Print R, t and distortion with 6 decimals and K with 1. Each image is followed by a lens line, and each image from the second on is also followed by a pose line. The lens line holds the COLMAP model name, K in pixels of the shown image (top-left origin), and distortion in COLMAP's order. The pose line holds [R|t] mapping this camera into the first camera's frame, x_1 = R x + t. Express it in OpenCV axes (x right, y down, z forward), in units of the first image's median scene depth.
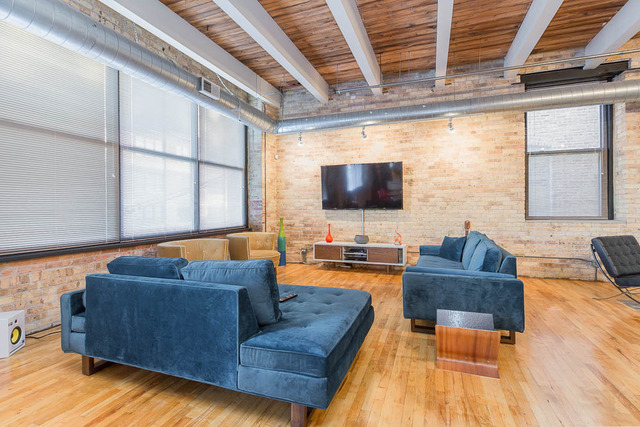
lens RADIAL K [[285.3, 0, 331.0], [0, 285.3, 205.8], [0, 0, 1]] dist [0.000022, -0.000068]
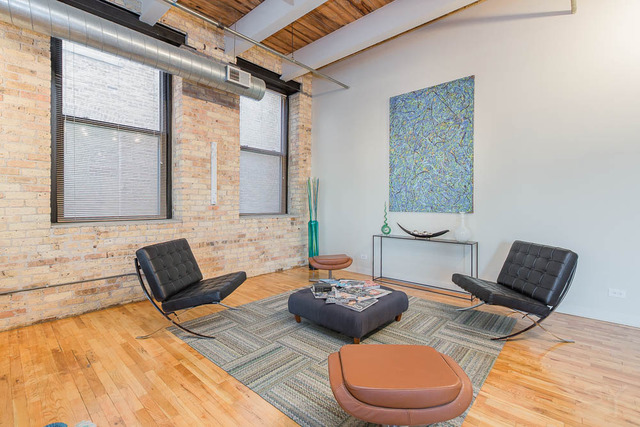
lens RADIAL K [[295.2, 0, 307.4], [0, 295.2, 205.8], [0, 0, 1]] dist [0.003195, 0.000126]
pose [[0.400608, -0.000039, 0.916249, 0.294872], [-0.010995, 0.999928, 0.004850, 0.001568], [-0.916183, -0.012017, 0.400579, 0.236660]]
